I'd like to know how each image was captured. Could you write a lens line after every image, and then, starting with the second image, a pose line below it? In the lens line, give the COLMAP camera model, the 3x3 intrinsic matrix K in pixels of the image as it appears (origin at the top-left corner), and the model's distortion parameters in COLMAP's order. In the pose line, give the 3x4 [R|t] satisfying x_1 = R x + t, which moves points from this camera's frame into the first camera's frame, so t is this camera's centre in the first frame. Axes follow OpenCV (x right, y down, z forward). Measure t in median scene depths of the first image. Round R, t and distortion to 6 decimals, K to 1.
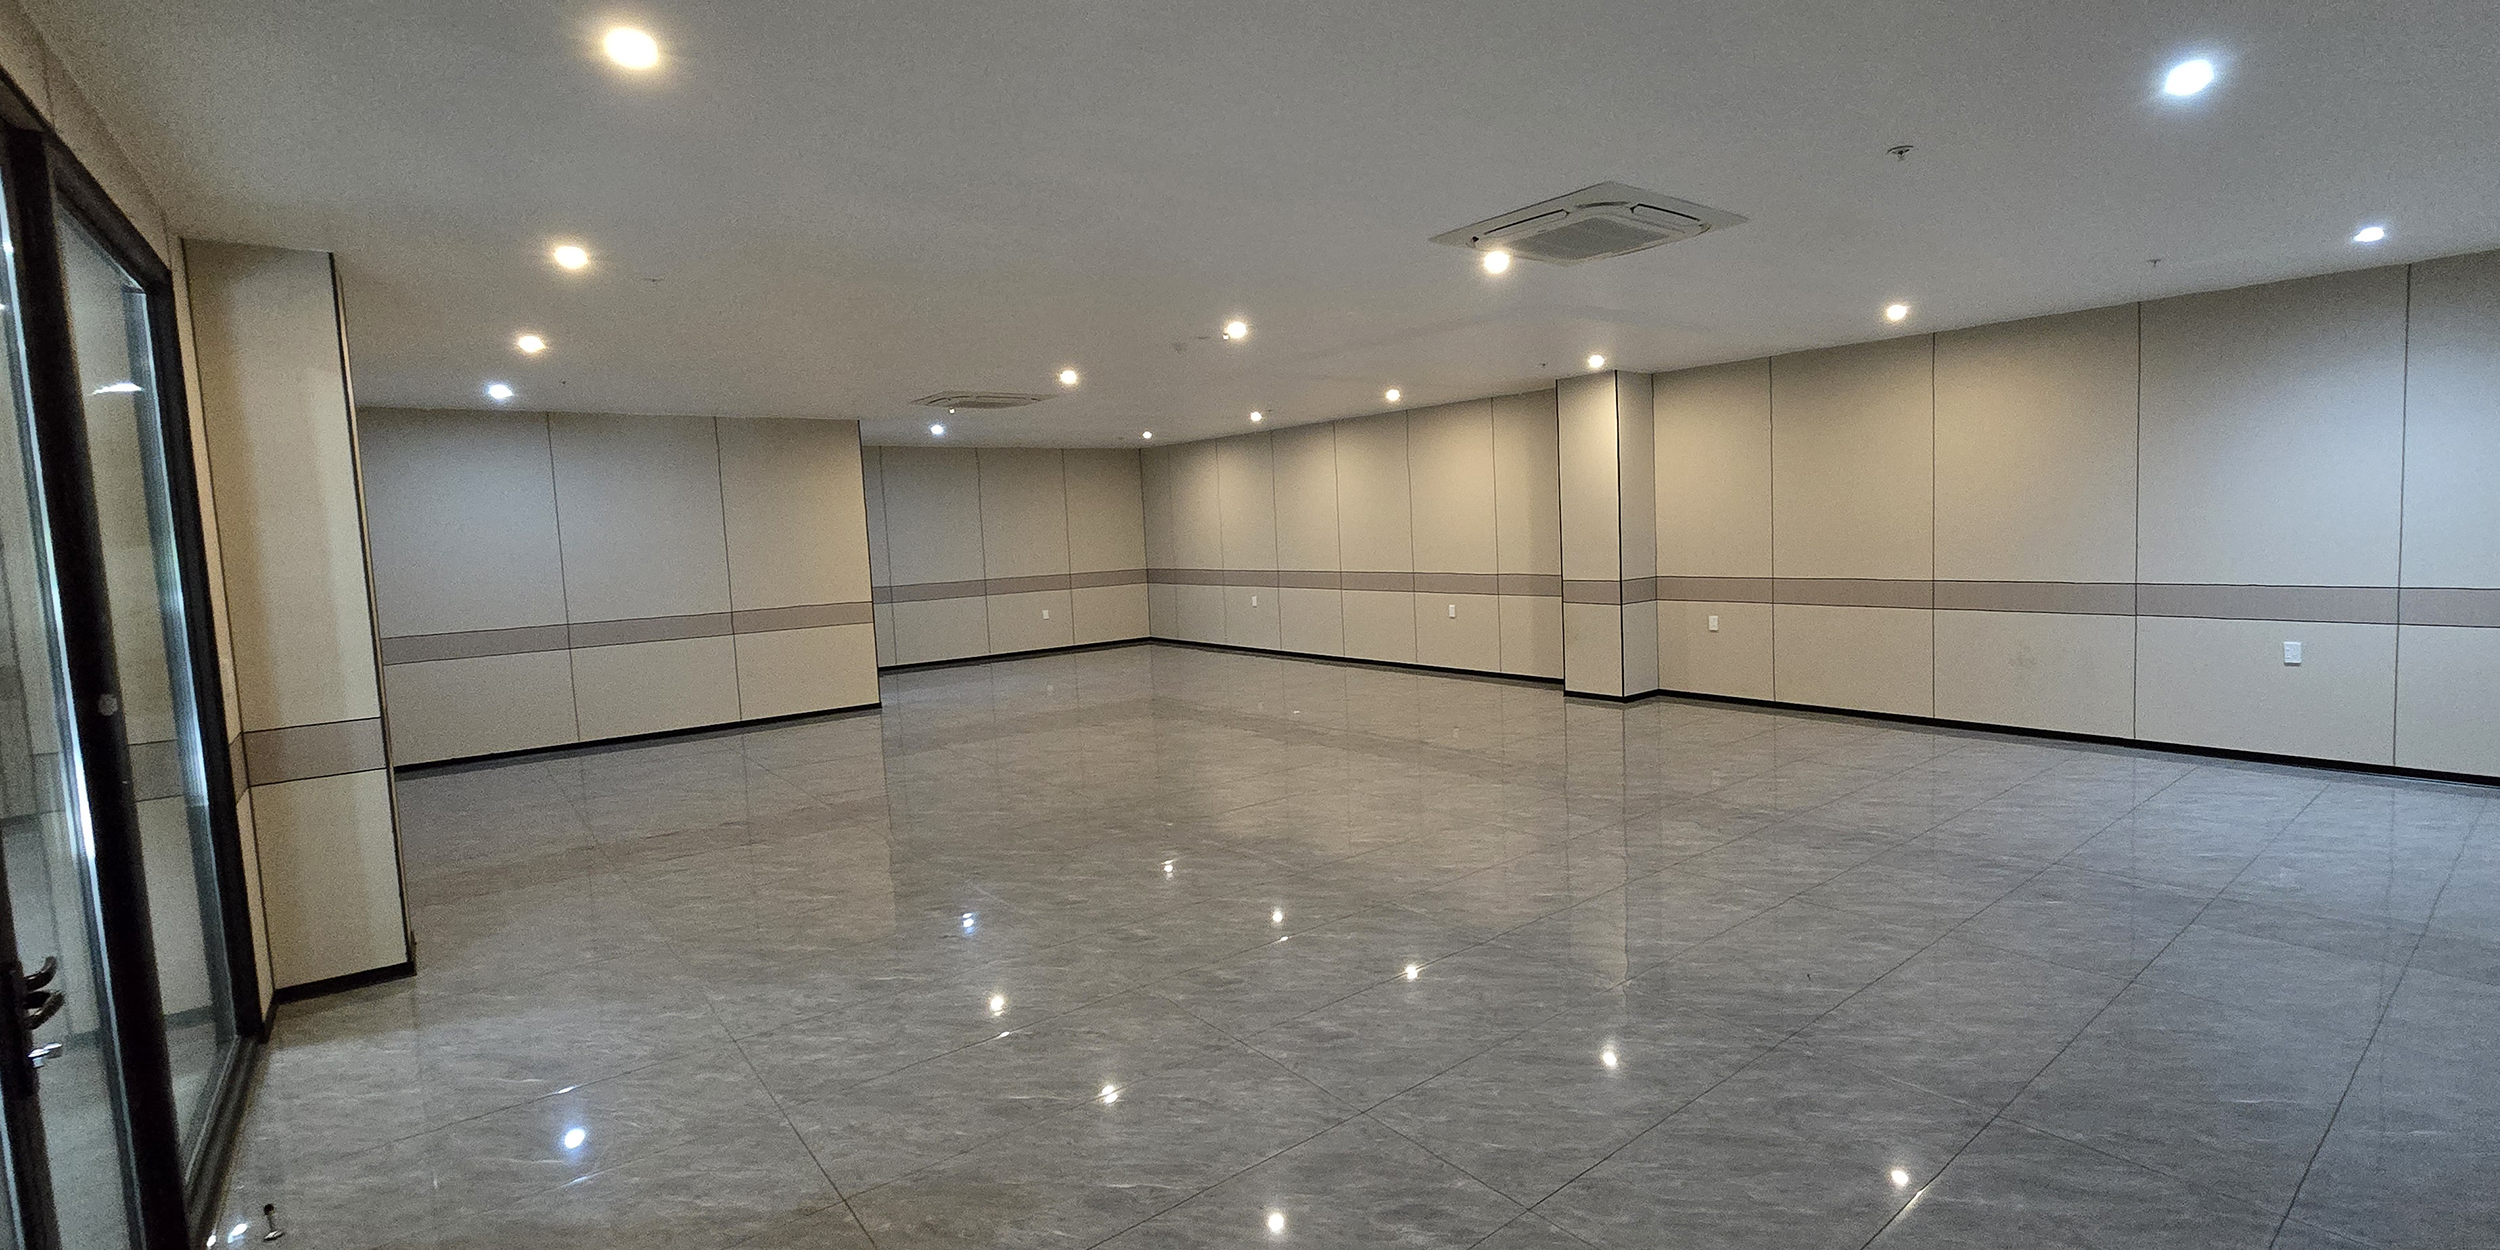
lens RADIAL K [[1109.6, 0, 1347.4], [0, 1109.6, 591.4], [0, 0, 1]] dist [0.002196, -0.000625]
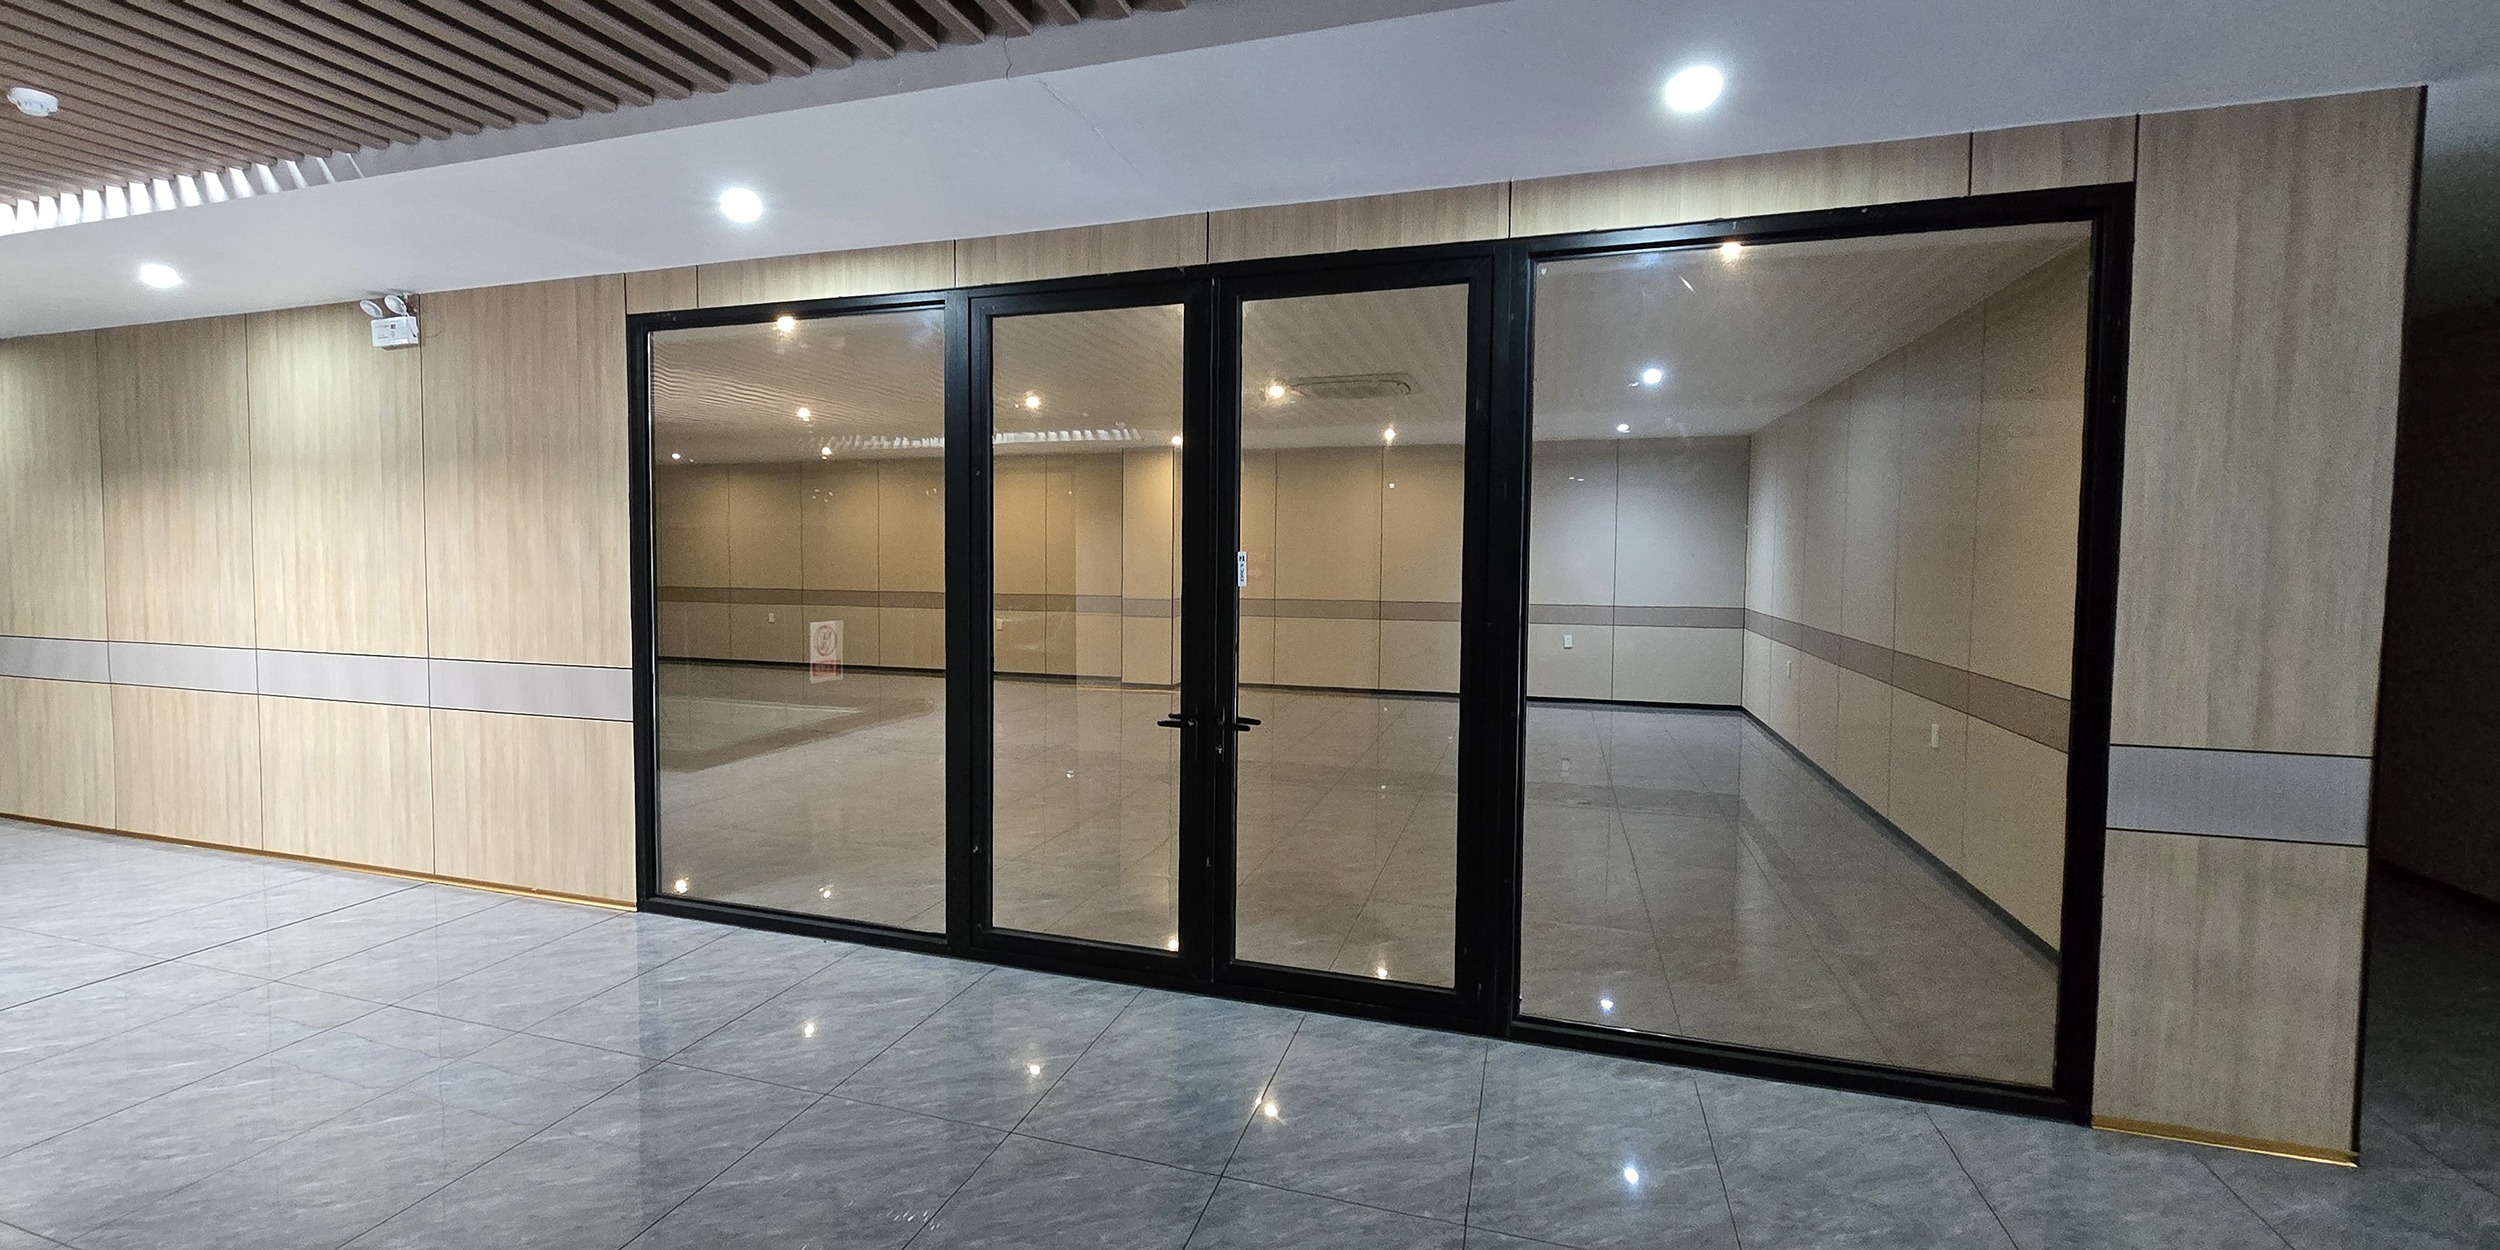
lens RADIAL K [[1109.6, 0, 1148.1], [0, 1109.6, 604.6], [0, 0, 1]] dist [0.002196, -0.000625]
pose [[0.868870, 0.021004, 0.494594, -0.443742], [-0.008523, 0.999586, -0.027477, 0.033370], [-0.494967, 0.019659, 0.868689, -0.170704]]
